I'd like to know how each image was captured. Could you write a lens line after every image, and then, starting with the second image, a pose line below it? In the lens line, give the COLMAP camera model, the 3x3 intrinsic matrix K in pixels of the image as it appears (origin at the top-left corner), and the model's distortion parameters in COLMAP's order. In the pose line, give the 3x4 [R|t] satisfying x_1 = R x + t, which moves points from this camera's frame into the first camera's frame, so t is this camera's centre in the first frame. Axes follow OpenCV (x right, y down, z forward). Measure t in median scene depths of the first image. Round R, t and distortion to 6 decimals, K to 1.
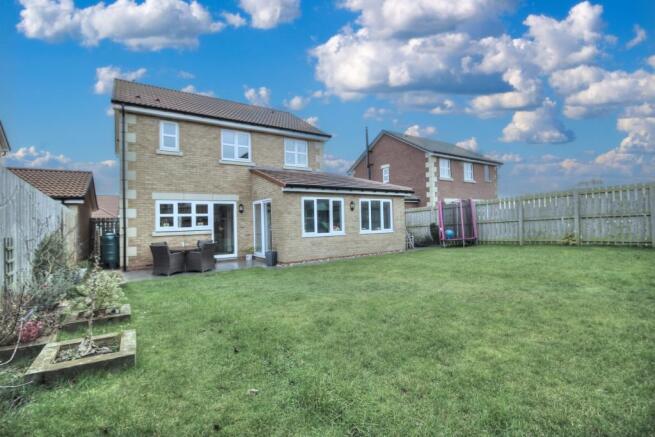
lens RADIAL K [[305.1, 0, 328.6], [0, 305.1, 221.7], [0, 0, 1]] dist [-0.001512, -0.000178]
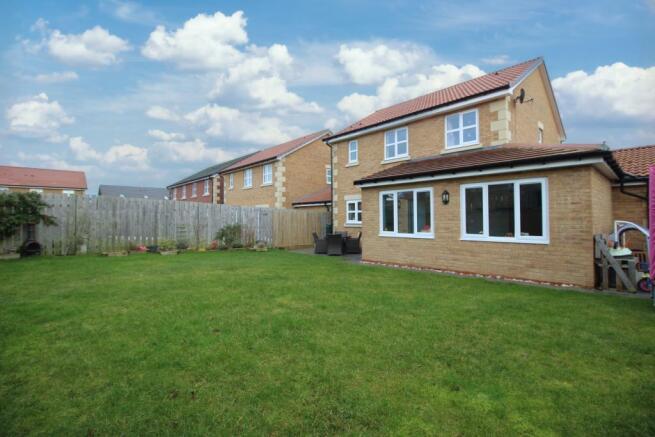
lens RADIAL K [[305.1, 0, 328.5], [0, 305.1, 214.6], [0, 0, 1]] dist [-0.001512, -0.000178]
pose [[0.155639, 0.010933, -0.987753, 0.729058], [0.008323, 0.999889, 0.012378, -0.023871], [0.987779, -0.010148, 0.155531, 0.650152]]
